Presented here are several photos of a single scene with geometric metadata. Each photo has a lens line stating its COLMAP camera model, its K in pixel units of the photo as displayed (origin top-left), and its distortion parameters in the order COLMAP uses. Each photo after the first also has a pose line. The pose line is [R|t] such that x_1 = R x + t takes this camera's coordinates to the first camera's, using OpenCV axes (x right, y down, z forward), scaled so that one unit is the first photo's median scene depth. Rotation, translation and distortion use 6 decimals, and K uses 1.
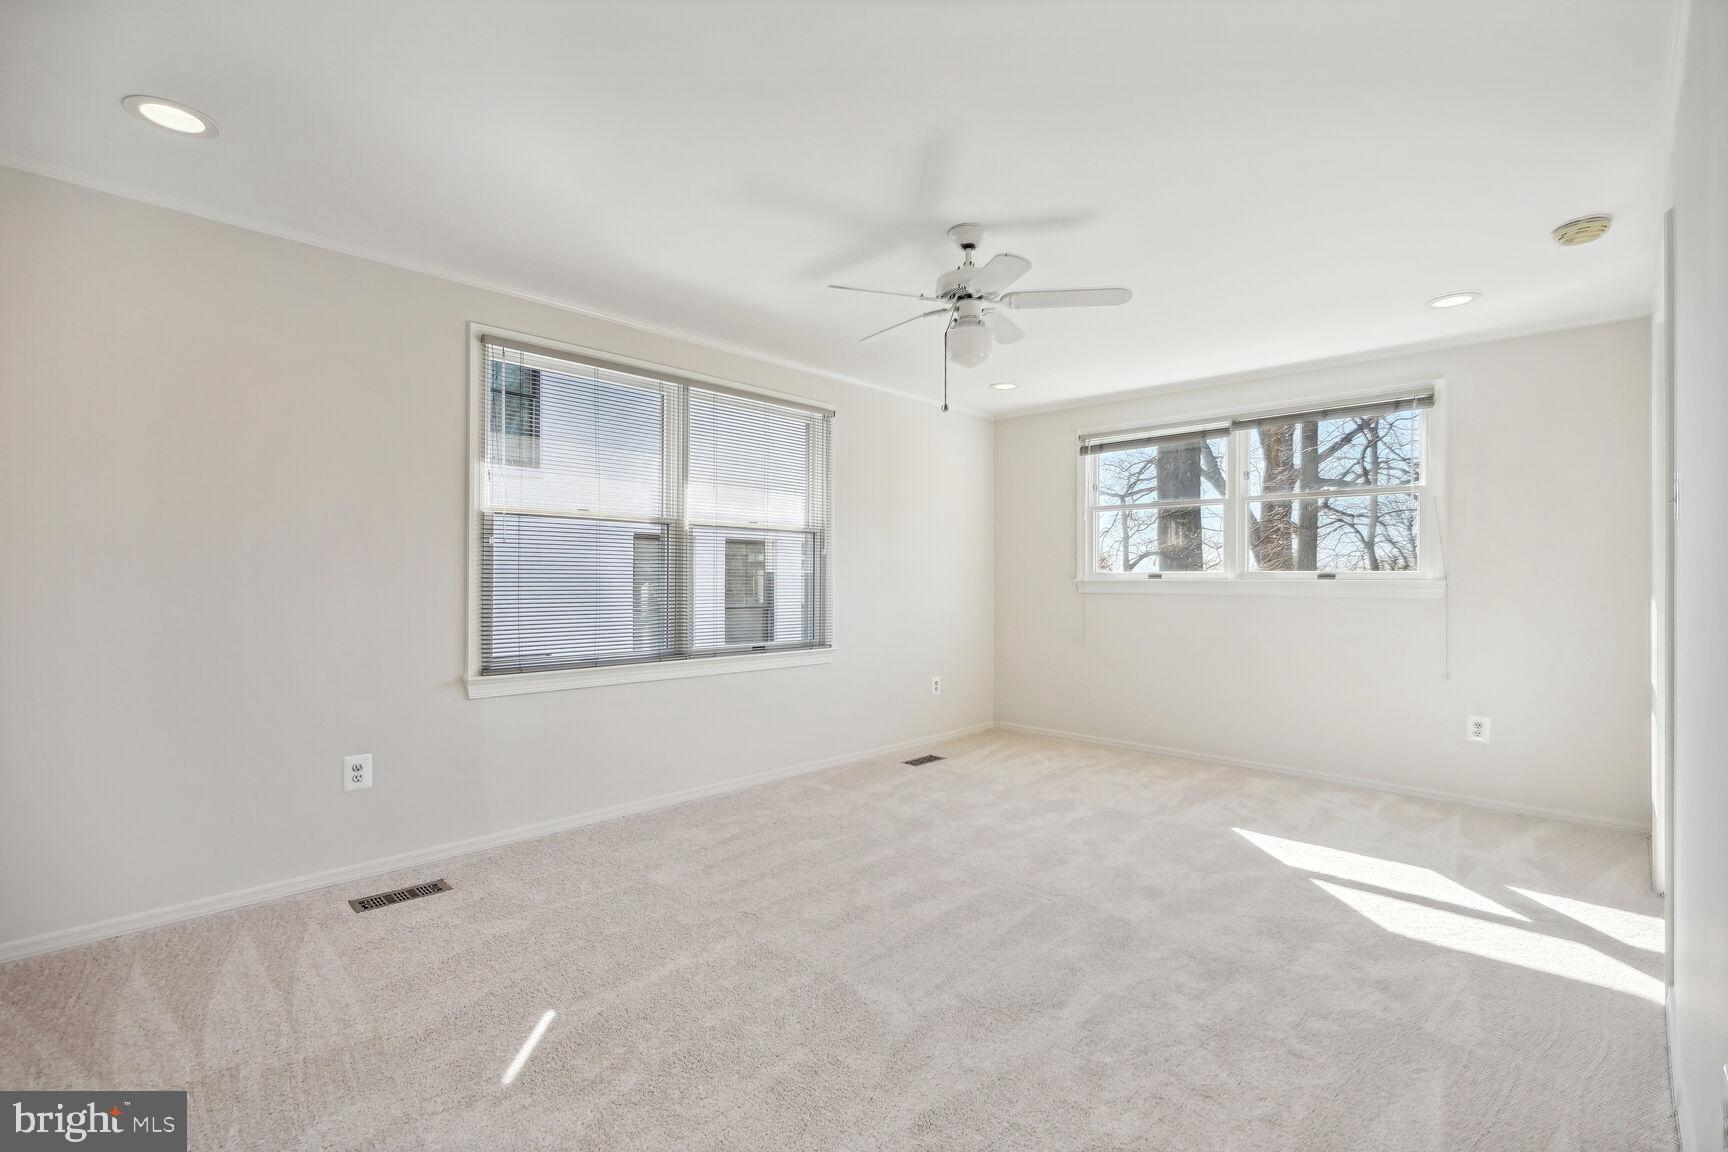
lens RADIAL K [[813.2, 0, 889.3], [0, 813.2, 584.5], [0, 0, 1]] dist [0.019501, 0.000186]
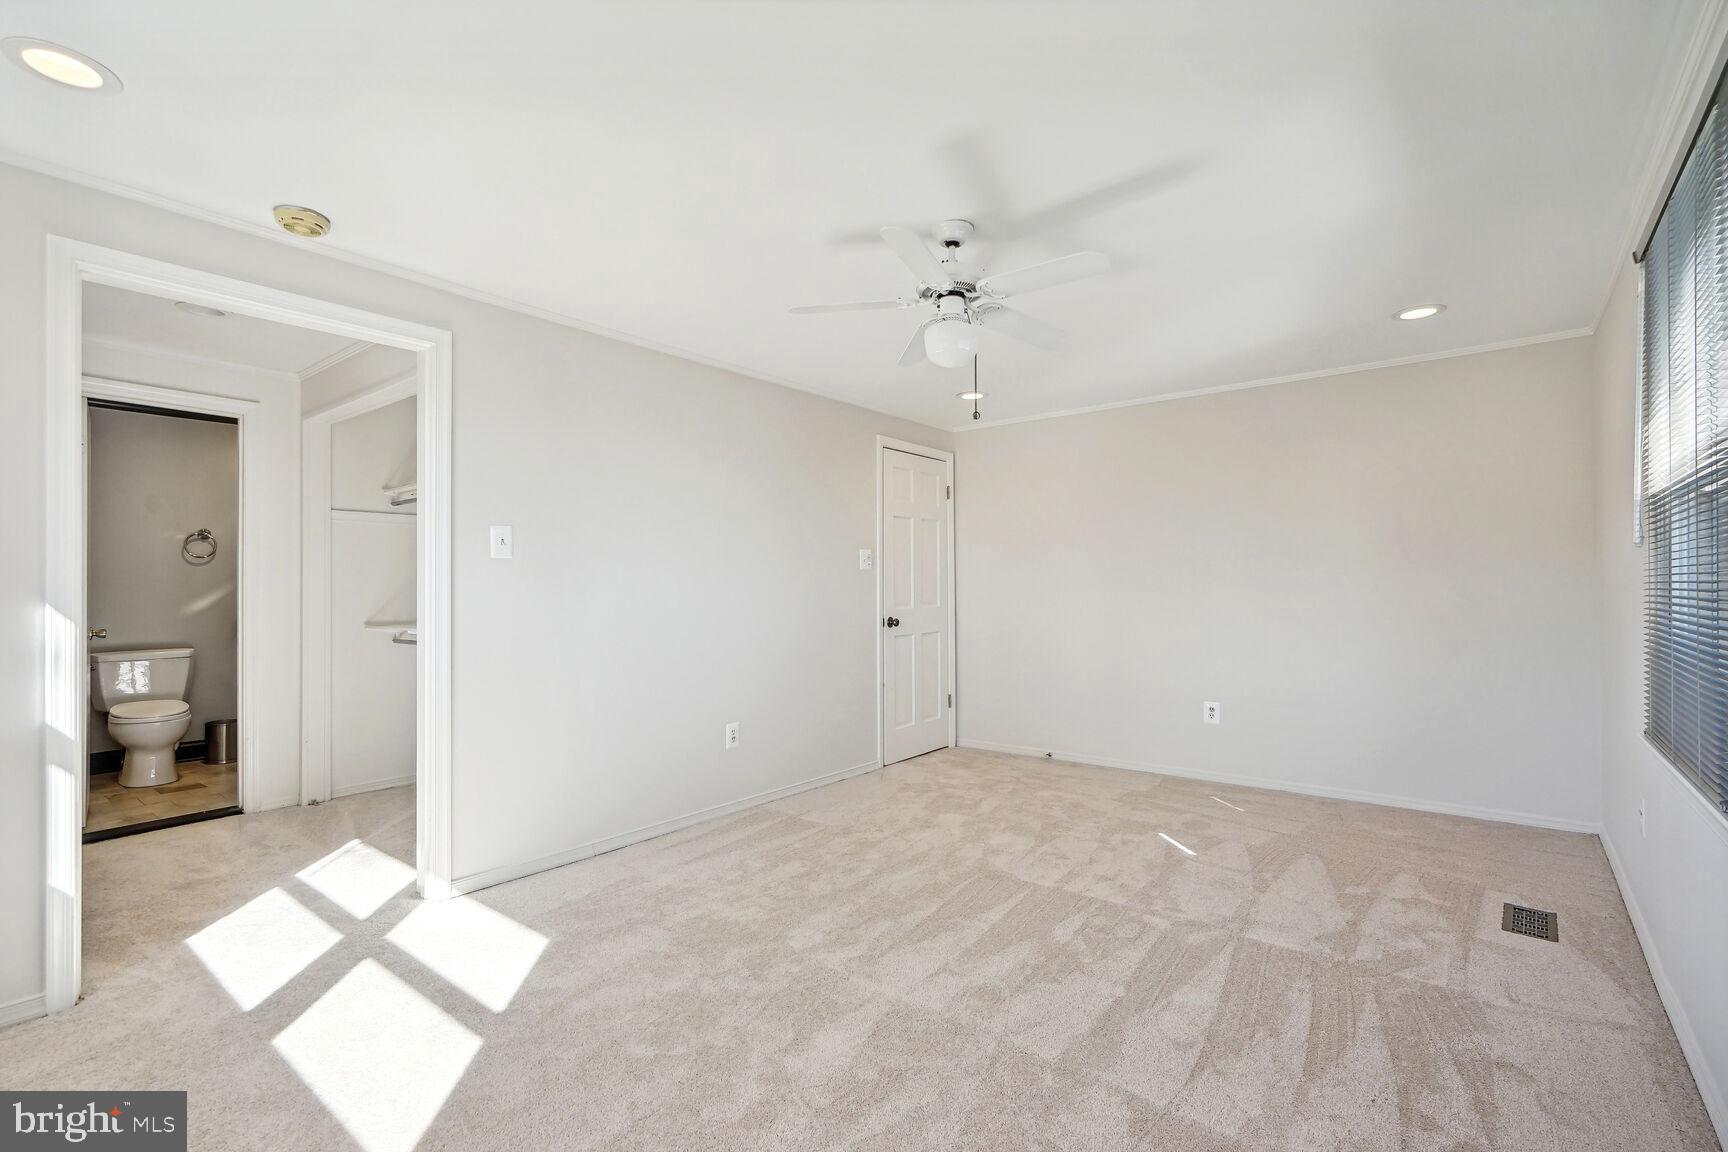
lens RADIAL K [[789.9, 0, 864.6], [0, 789.9, 572.5], [0, 0, 1]] dist [0.002294, 0.000913]
pose [[-0.998774, 0.008070, -0.048841, 0.193678], [0.008397, 0.999944, -0.006506, -0.014403], [0.048786, -0.006908, -0.998785, 1.464237]]
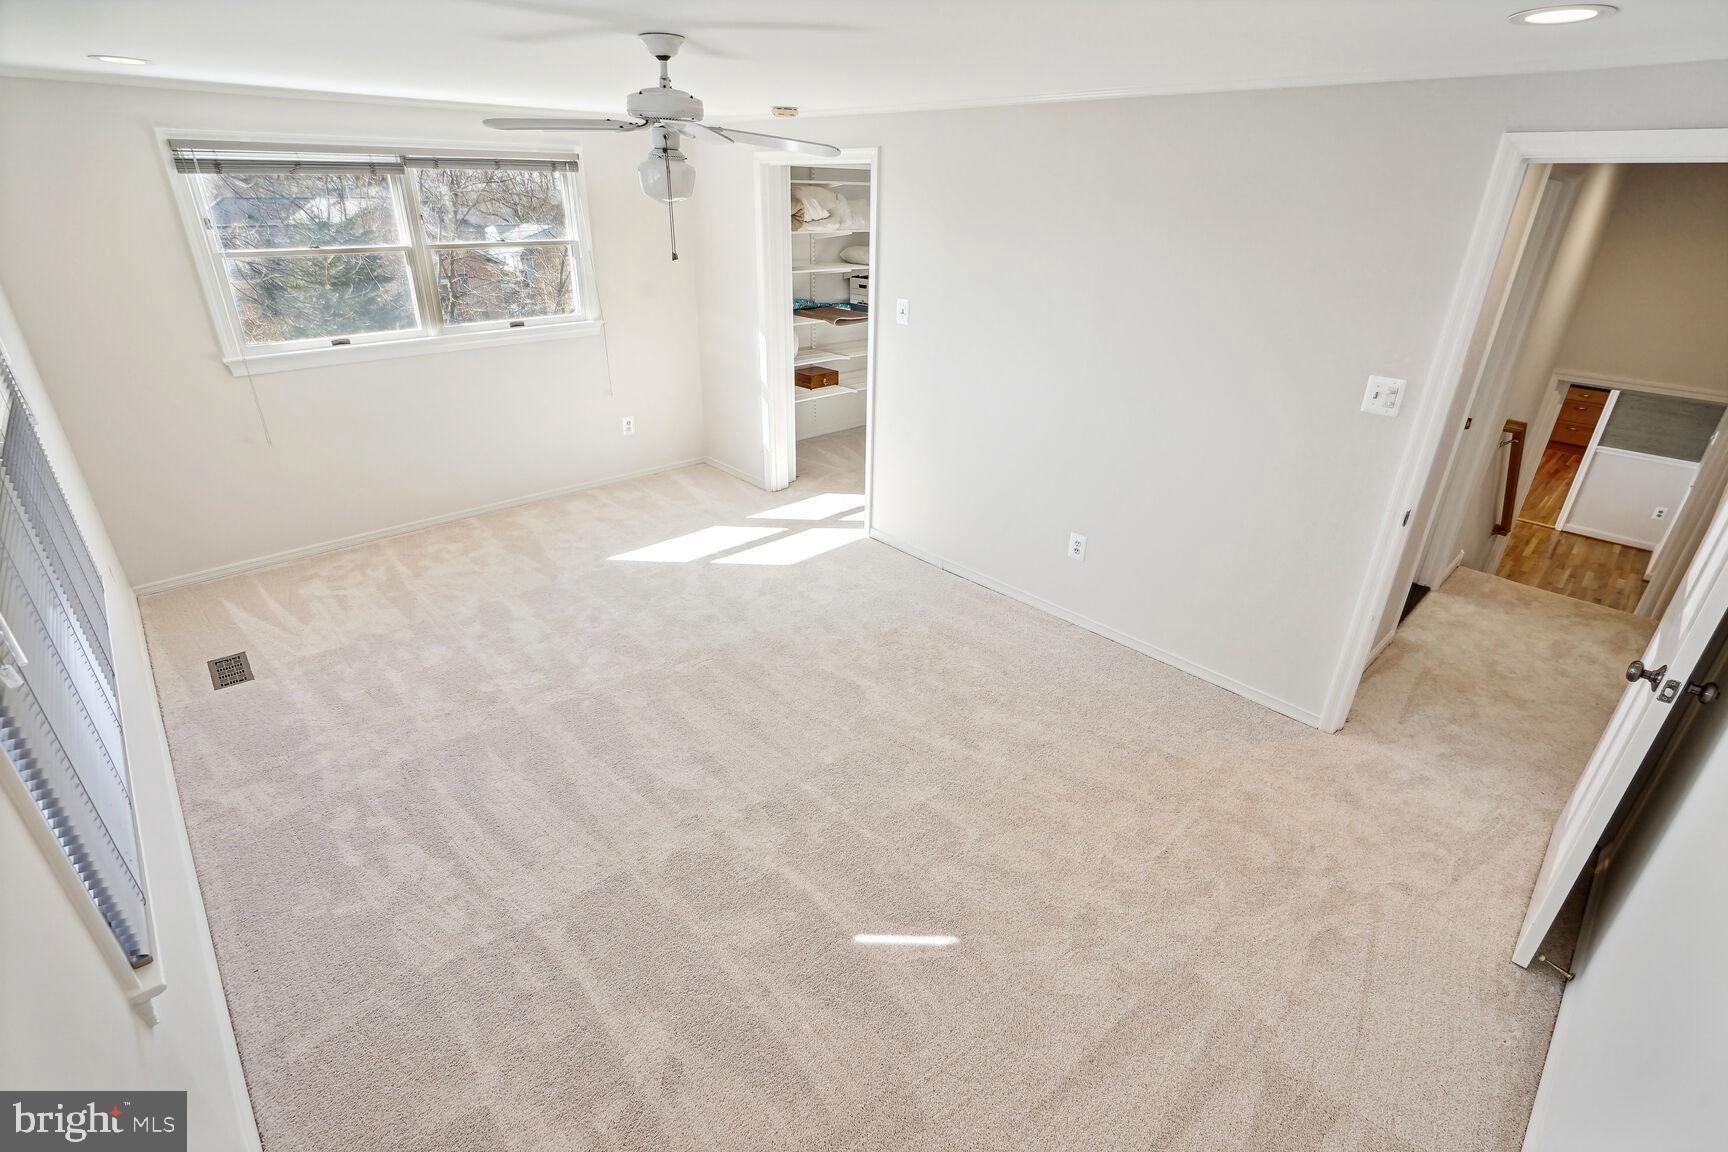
lens RADIAL K [[789.9, 0, 864.6], [0, 789.9, 572.5], [0, 0, 1]] dist [0.002294, 0.000913]
pose [[0.077295, -0.433449, 0.897857, -0.654737], [-0.007861, 0.900258, 0.435285, -0.215985], [-0.996977, -0.040704, 0.066178, 0.534997]]
